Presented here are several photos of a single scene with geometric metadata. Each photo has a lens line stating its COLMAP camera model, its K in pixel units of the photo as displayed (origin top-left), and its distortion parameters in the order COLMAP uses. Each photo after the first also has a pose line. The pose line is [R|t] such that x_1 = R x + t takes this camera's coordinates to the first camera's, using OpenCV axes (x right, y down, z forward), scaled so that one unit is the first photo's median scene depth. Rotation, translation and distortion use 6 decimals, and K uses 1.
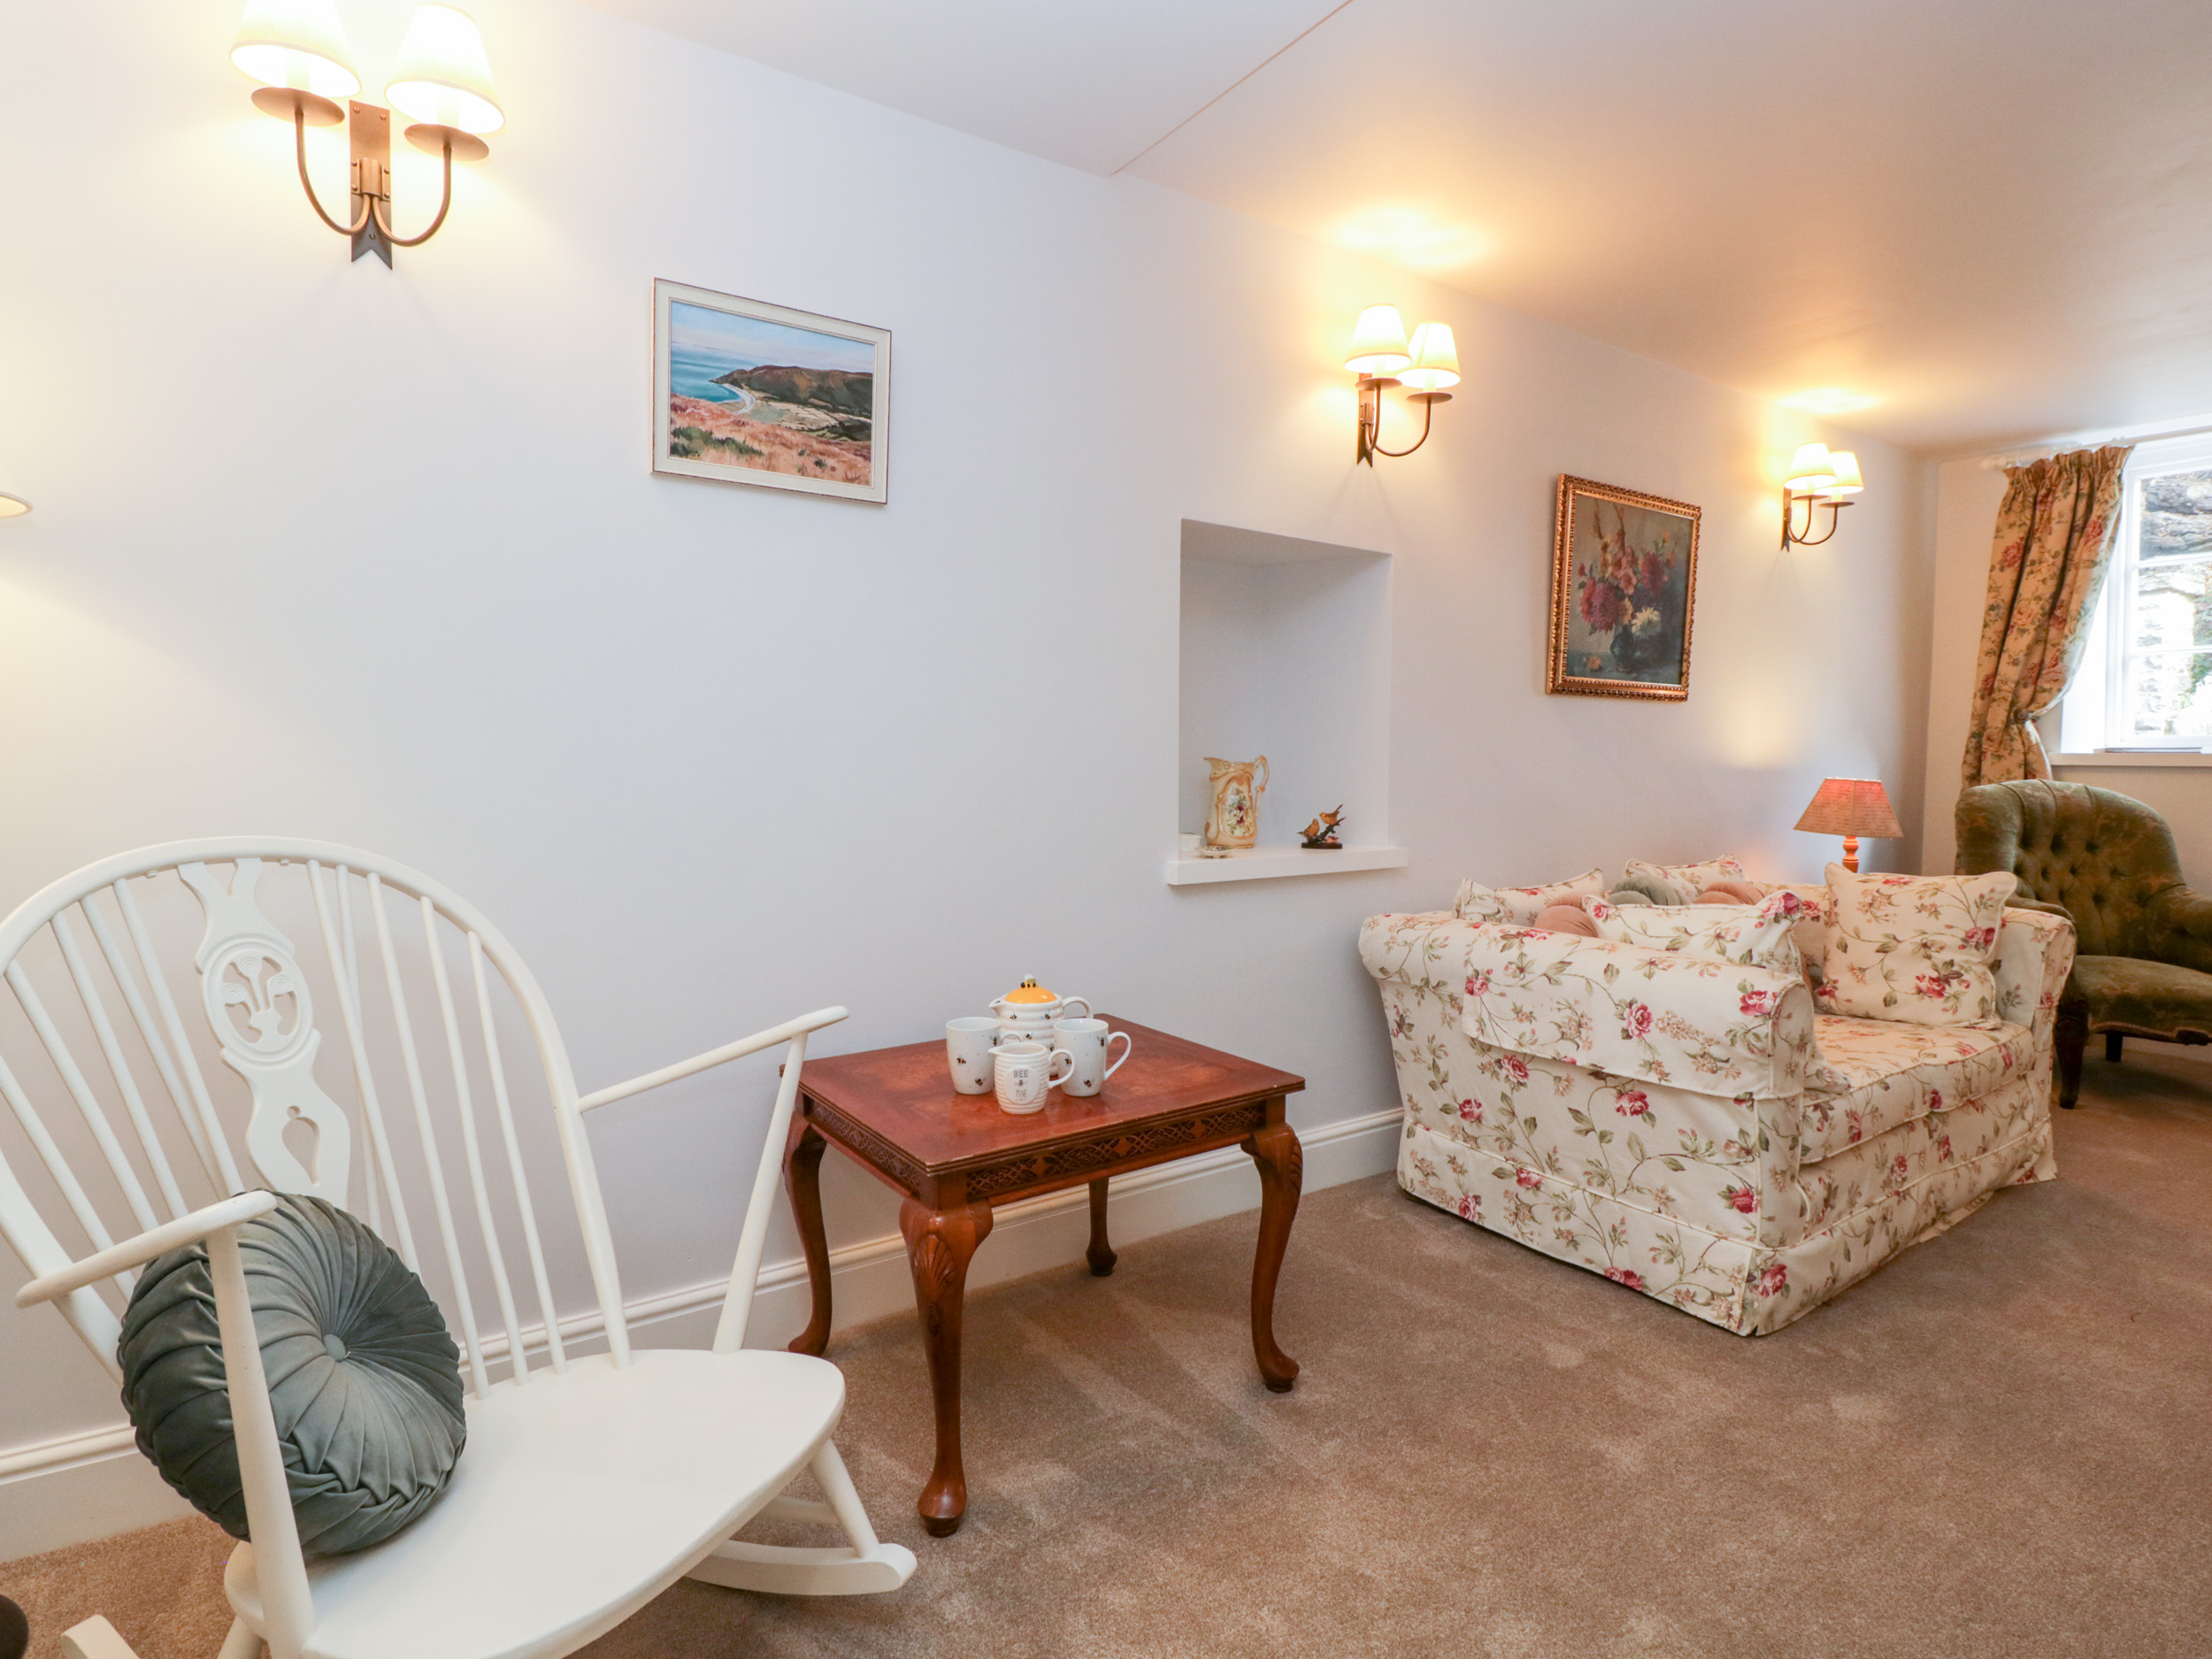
lens RADIAL K [[1182.6, 0, 1106.0], [0, 1182.6, 829.5], [0, 0, 1]] dist [0.002366, -0.016285]
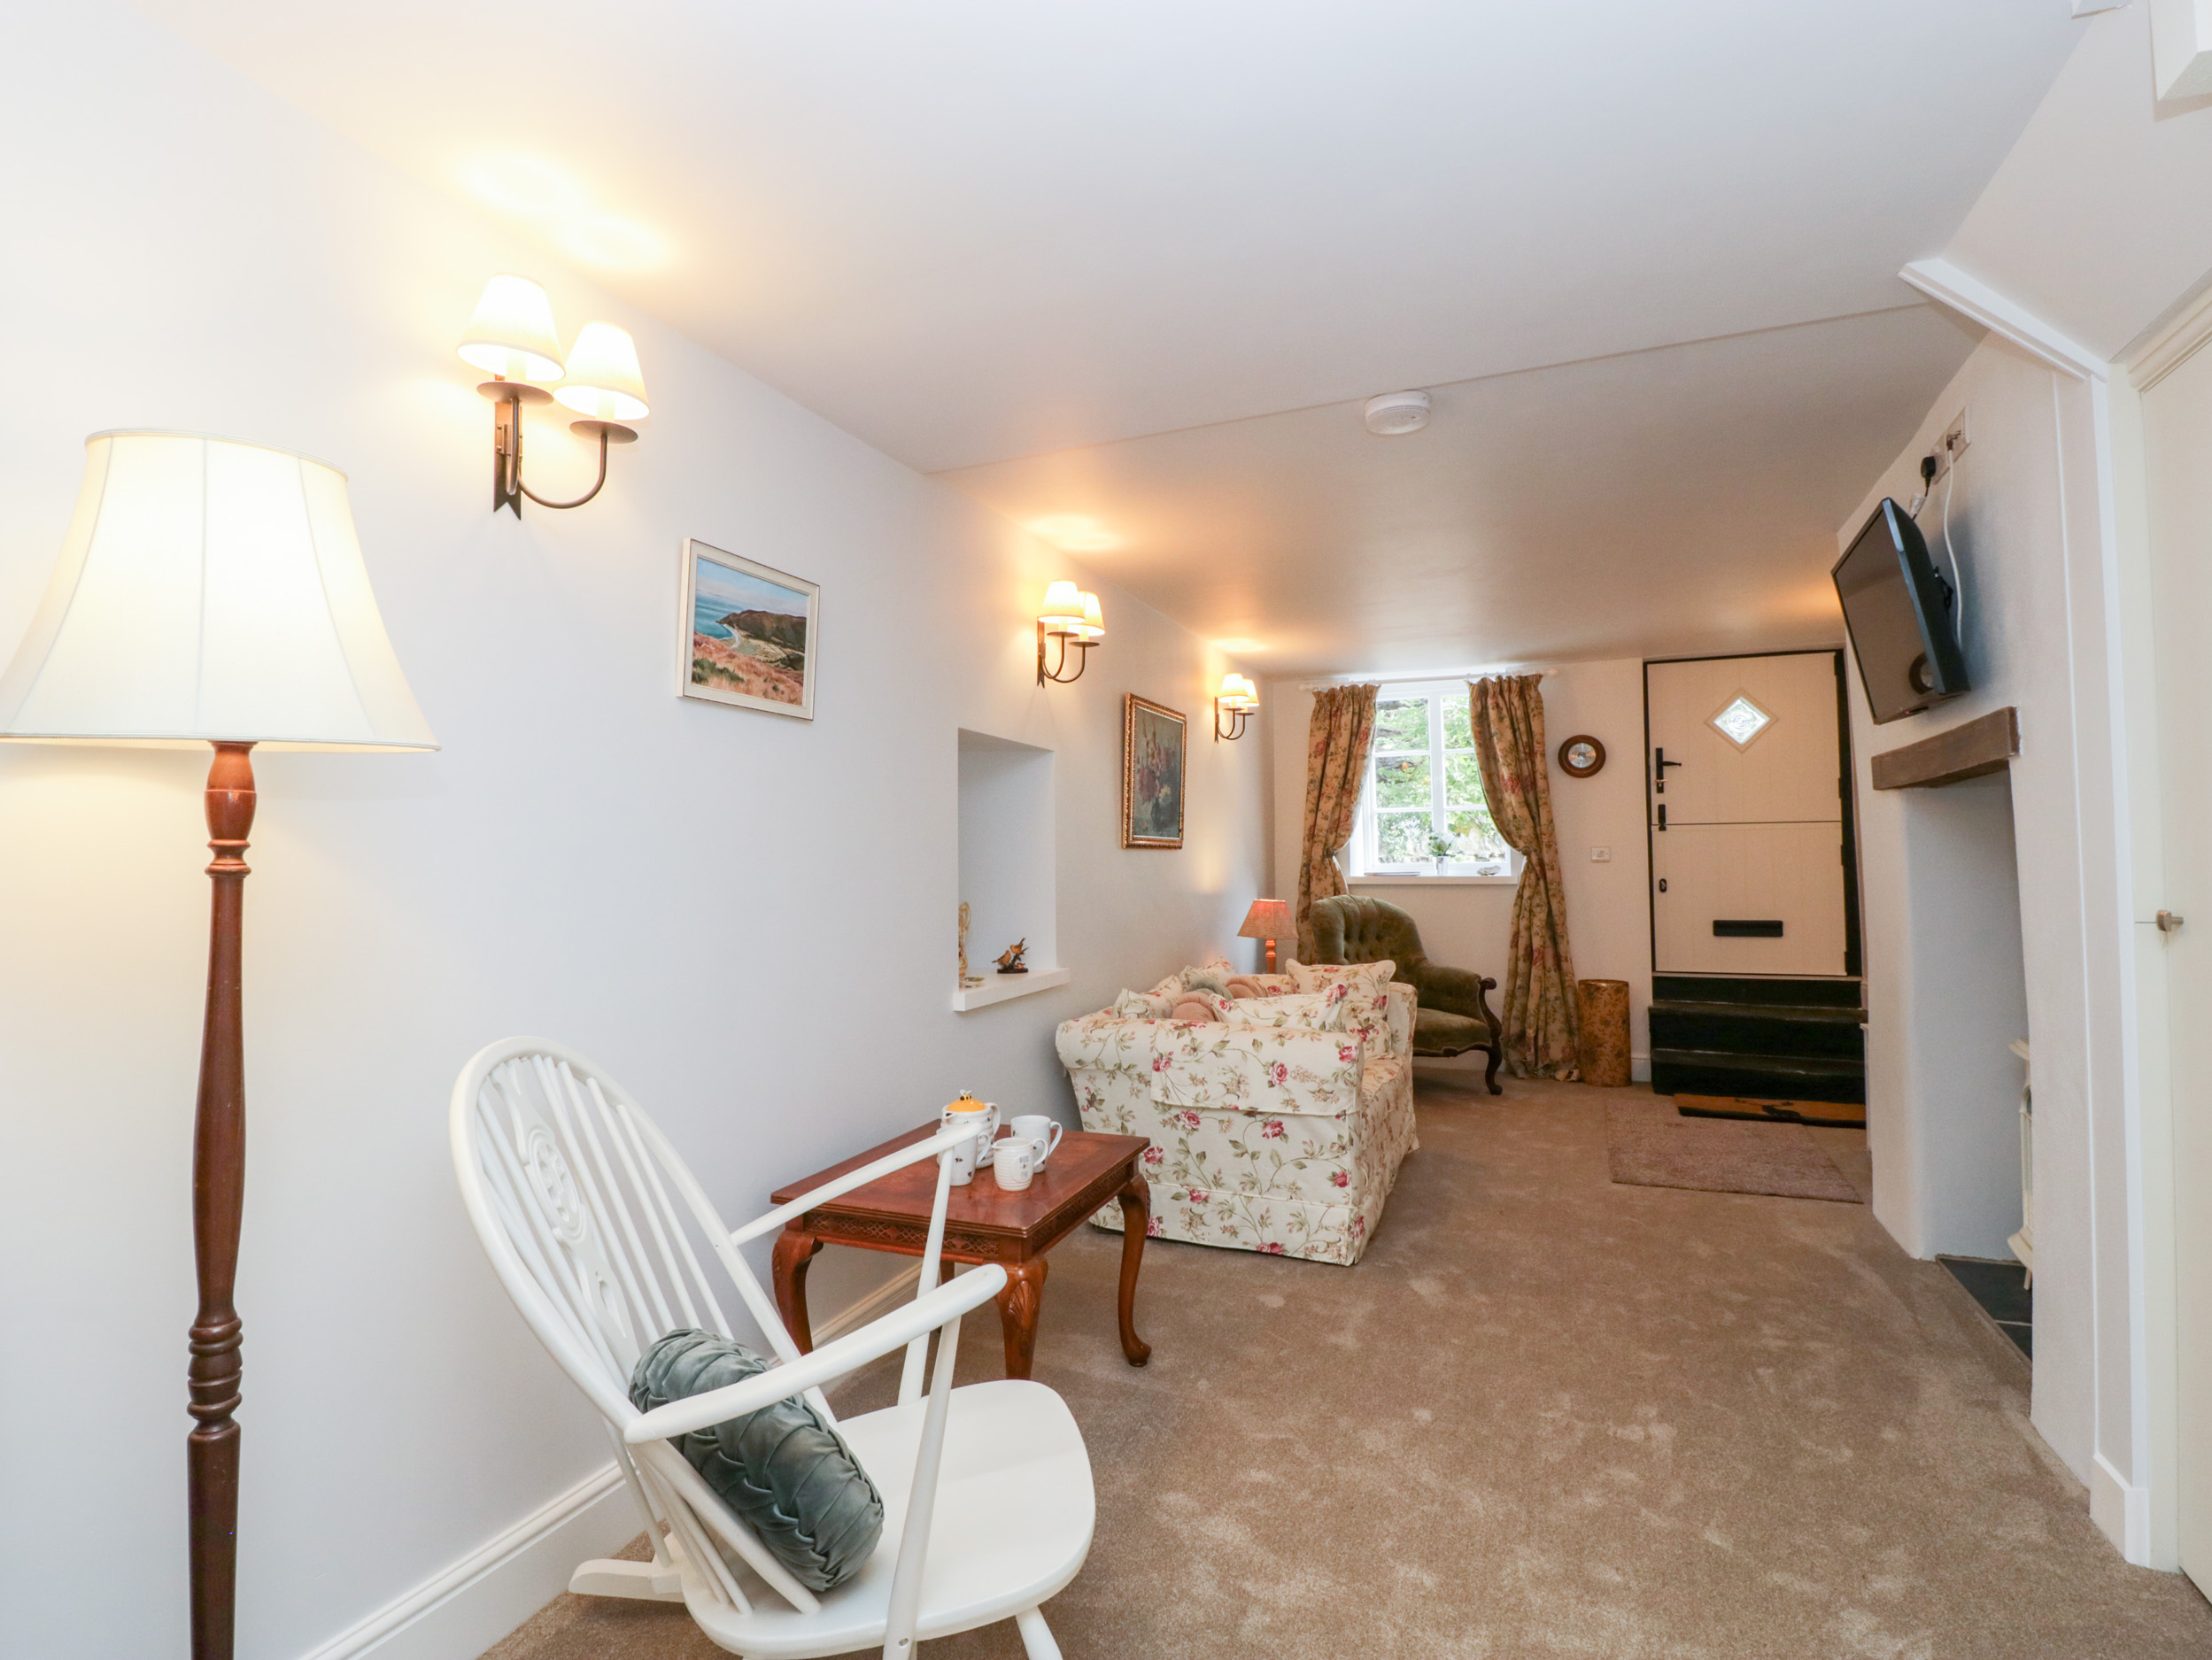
lens RADIAL K [[1157.9, 0, 1106.0], [0, 1157.9, 830.0], [0, 0, 1]] dist [0.000023, -0.016730]
pose [[0.828824, 0.003187, 0.559501, -0.554583], [0.045379, 0.996307, -0.072898, -0.053737], [-0.557667, 0.085809, 0.825618, -0.146405]]
